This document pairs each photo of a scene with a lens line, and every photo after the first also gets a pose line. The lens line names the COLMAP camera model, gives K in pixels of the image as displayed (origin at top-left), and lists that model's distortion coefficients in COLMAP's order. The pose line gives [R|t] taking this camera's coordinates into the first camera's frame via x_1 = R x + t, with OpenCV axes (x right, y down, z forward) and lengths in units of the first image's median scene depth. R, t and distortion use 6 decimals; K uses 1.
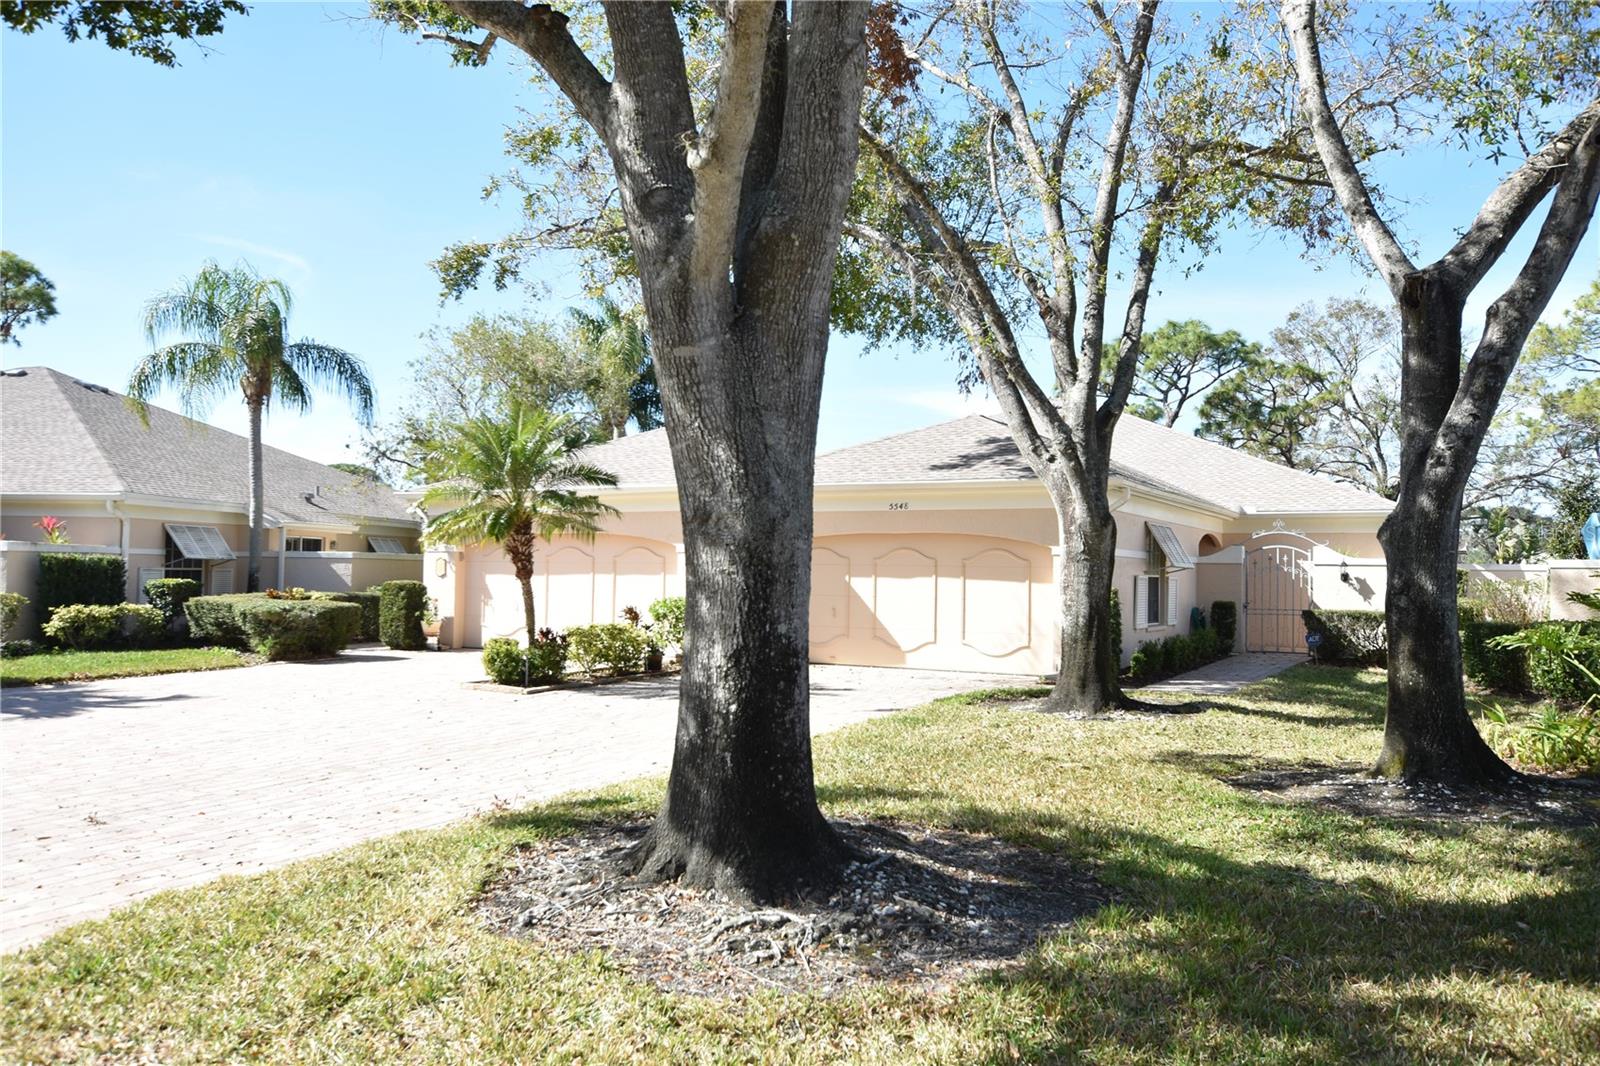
lens RADIAL K [[1194.5, 0, 800.0], [0, 1194.5, 533.0], [0, 0, 1]] dist [0.003252, 0.004420]
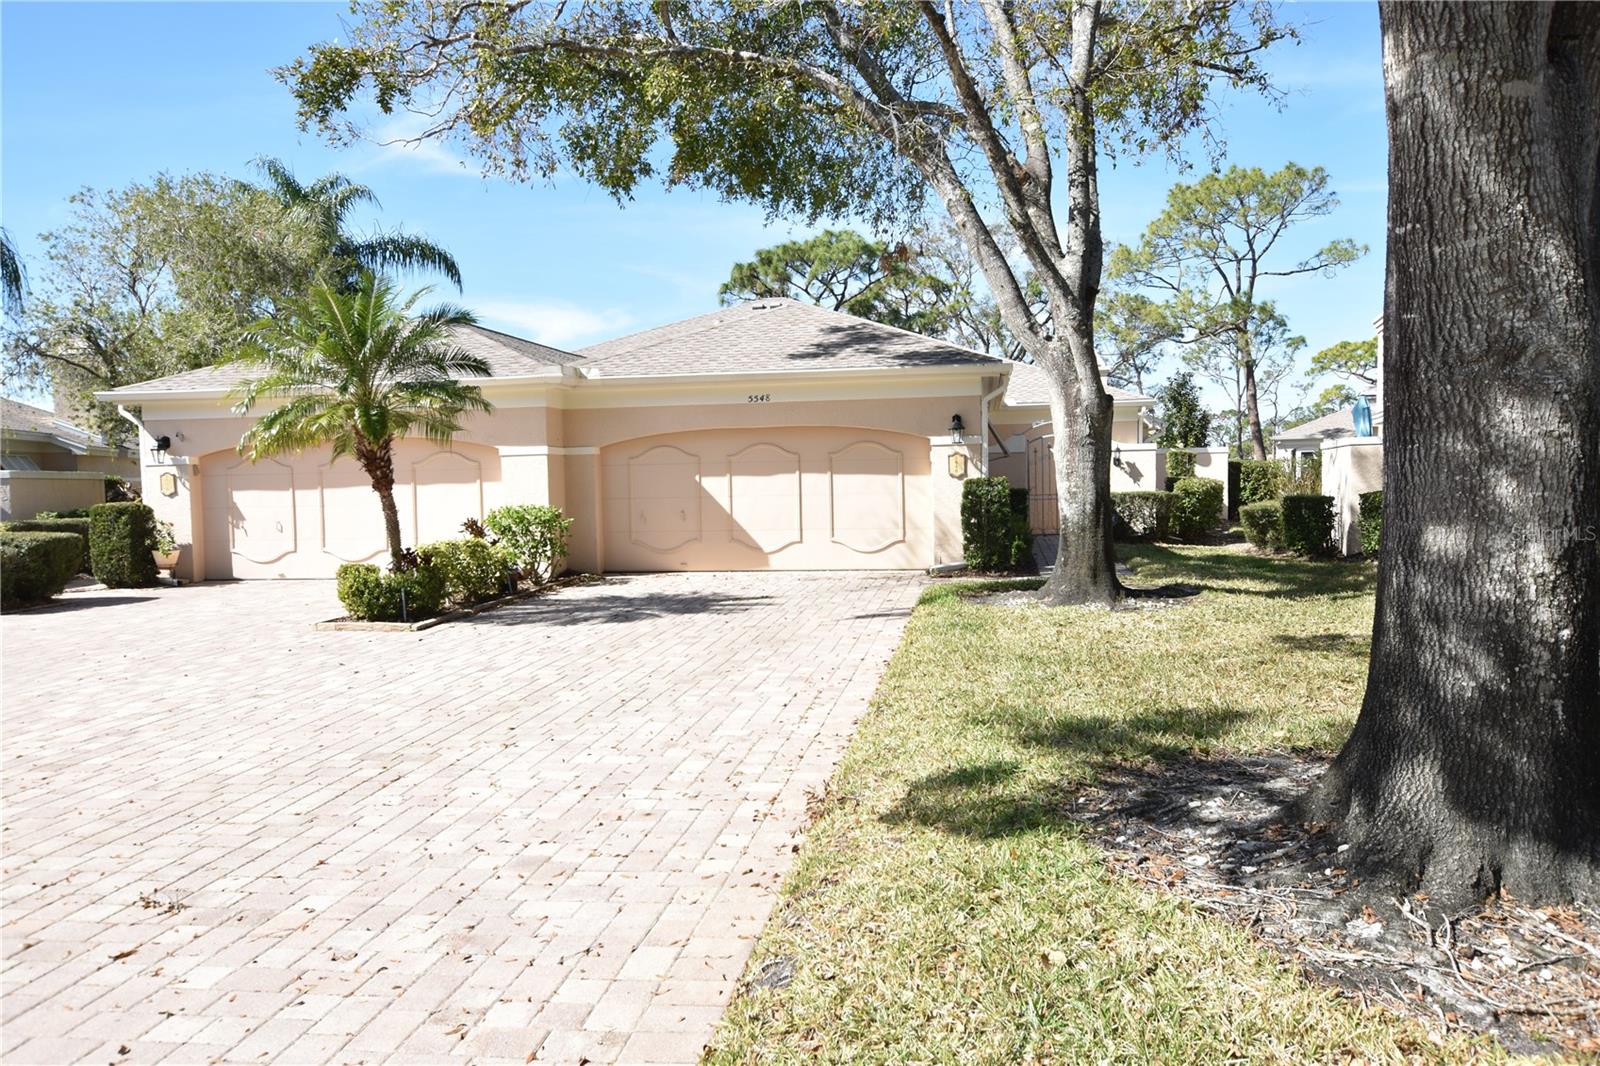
lens RADIAL K [[1132.7, 0, 800.0], [0, 1132.7, 533.0], [0, 0, 1]] dist [0.000485, 0.008693]
pose [[0.940619, -0.051775, 0.335492, -0.224436], [0.023959, 0.995961, 0.086528, 0.007580], [-0.338617, -0.073352, 0.938061, 0.180608]]
